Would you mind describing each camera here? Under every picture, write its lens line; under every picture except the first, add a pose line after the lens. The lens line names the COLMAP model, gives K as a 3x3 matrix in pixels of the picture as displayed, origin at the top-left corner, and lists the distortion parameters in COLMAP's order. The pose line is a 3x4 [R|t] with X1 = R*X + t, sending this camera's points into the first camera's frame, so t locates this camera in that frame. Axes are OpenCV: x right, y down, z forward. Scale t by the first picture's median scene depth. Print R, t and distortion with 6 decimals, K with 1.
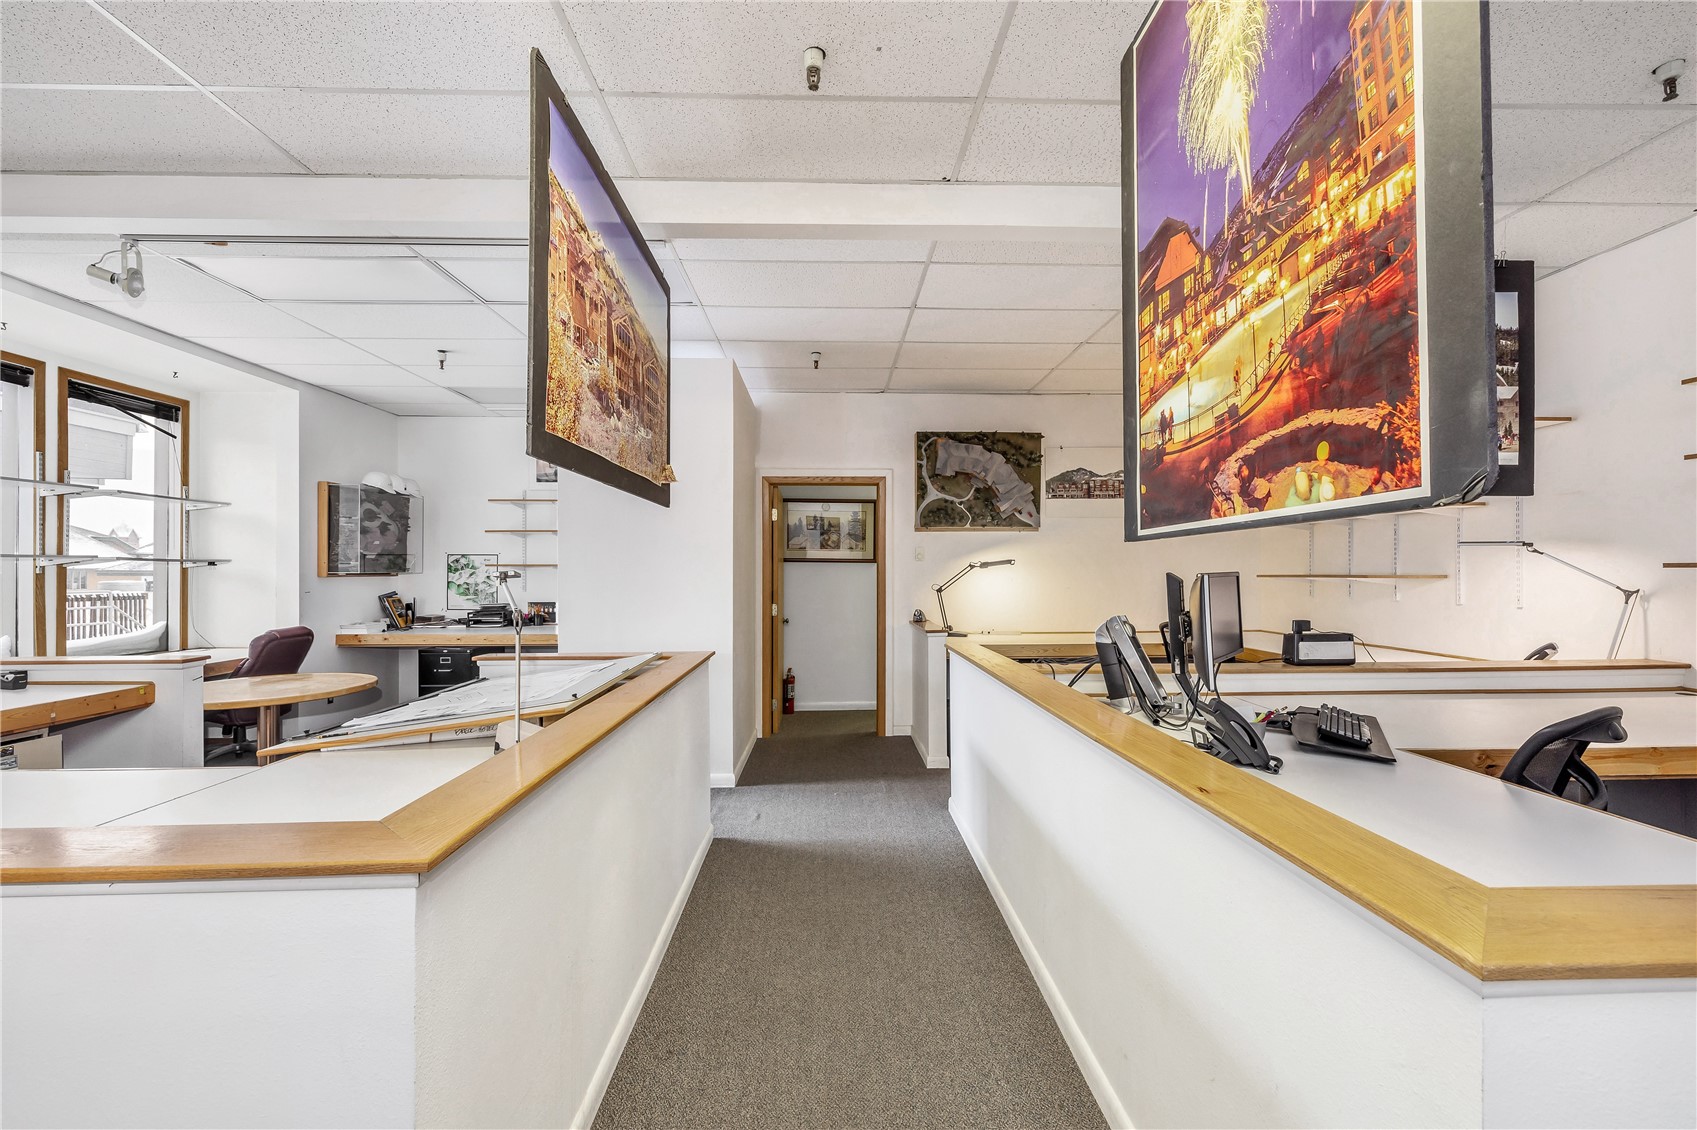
lens RADIAL K [[710.9, 0, 847.2], [0, 710.9, 567.1], [0, 0, 1]] dist [0.002567, -0.000128]
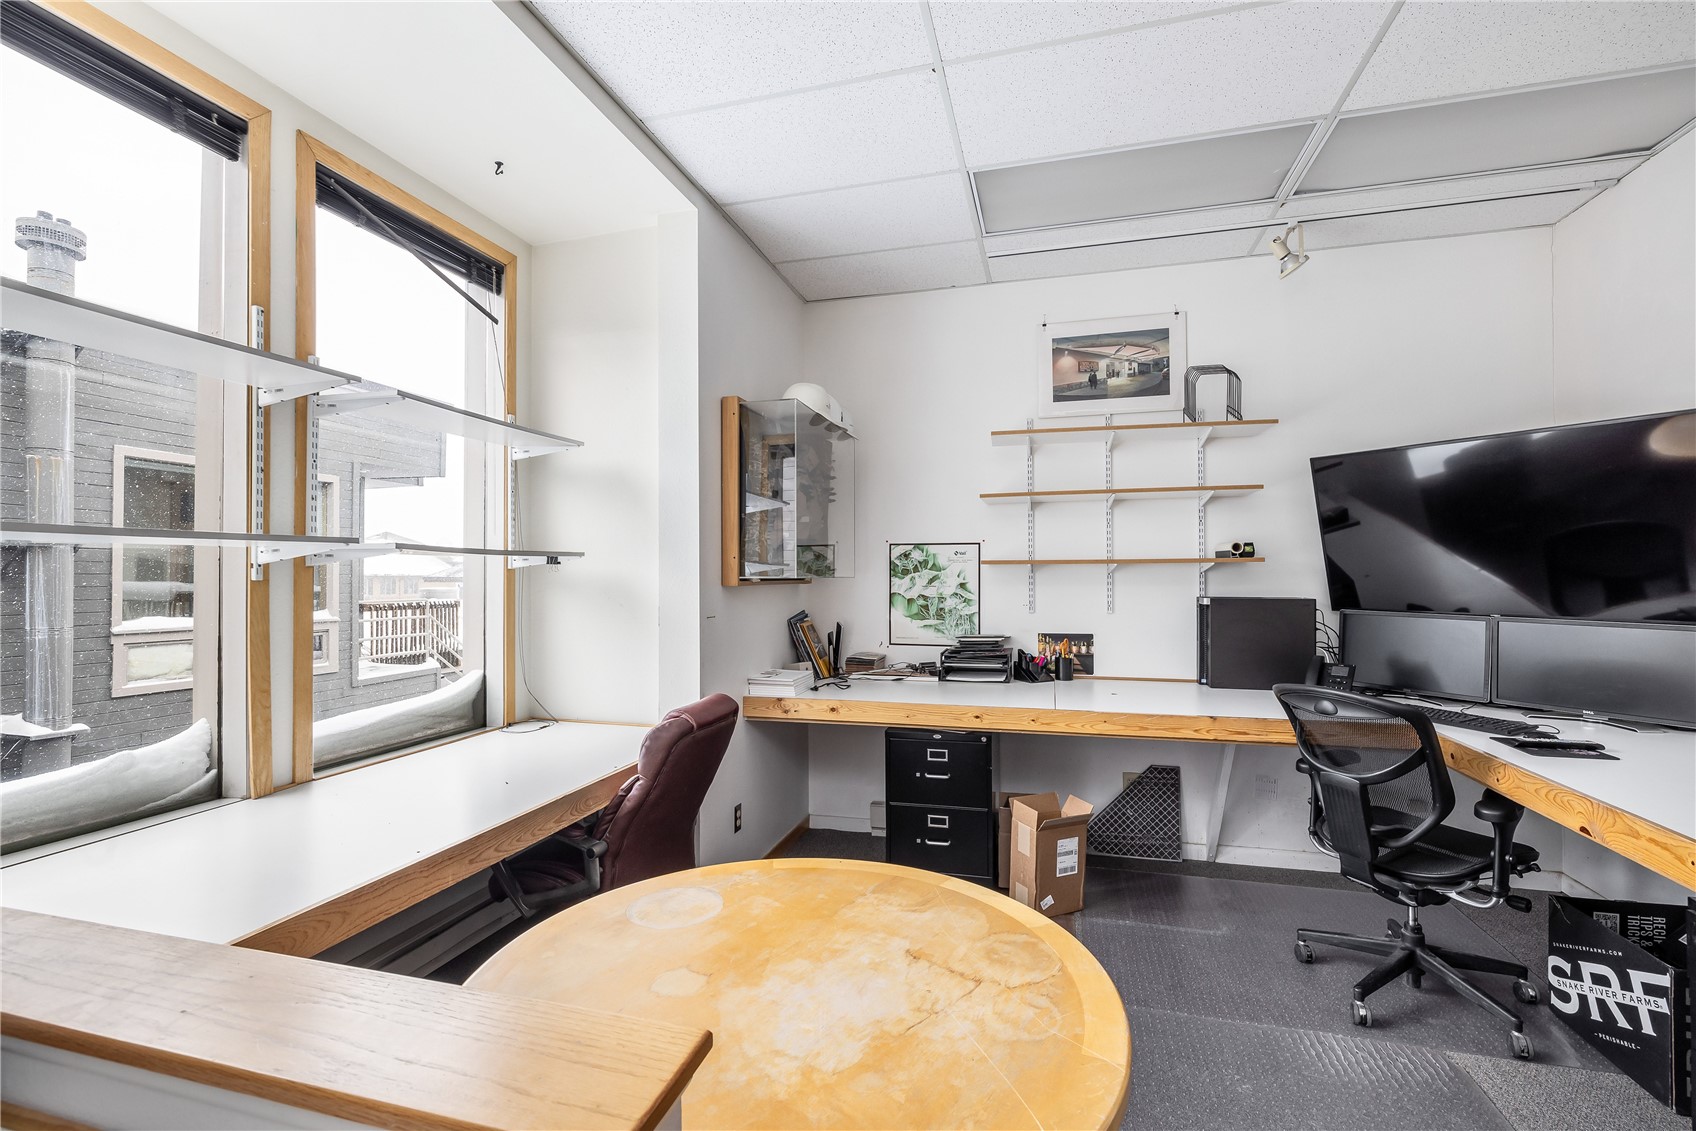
lens RADIAL K [[757.7, 0, 847.1], [0, 757.7, 567.8], [0, 0, 1]] dist [-0.005458, 0.000170]
pose [[0.953902, -0.007109, -0.300034, -0.525297], [0.005415, 0.999964, -0.006476, 0.005326], [0.300069, 0.004553, 0.953907, 0.541245]]
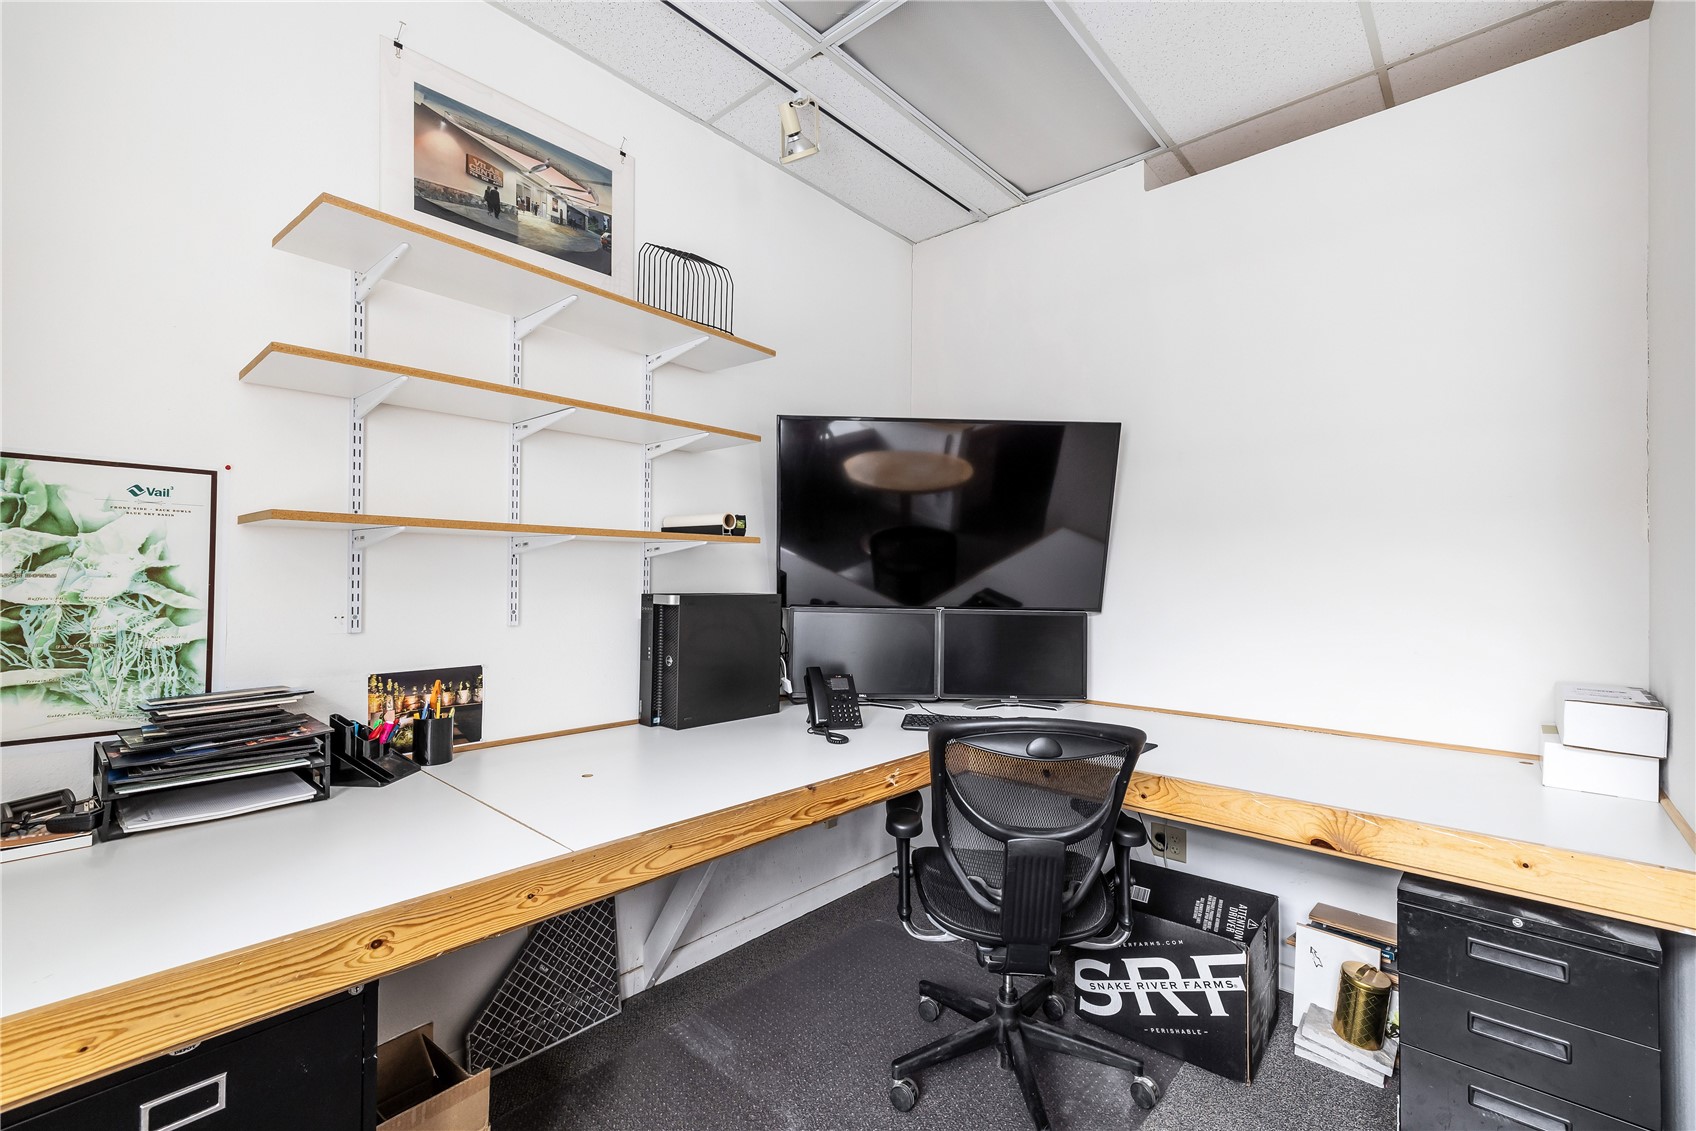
lens RADIAL K [[732.0, 0, 839.8], [0, 732.0, 565.7], [0, 0, 1]] dist [0.004617, 0.000539]
pose [[0.694342, 0.015643, 0.719475, -0.657344], [-0.009760, 0.999876, -0.012320, 0.015906], [-0.719579, 0.001532, 0.694409, 0.886834]]
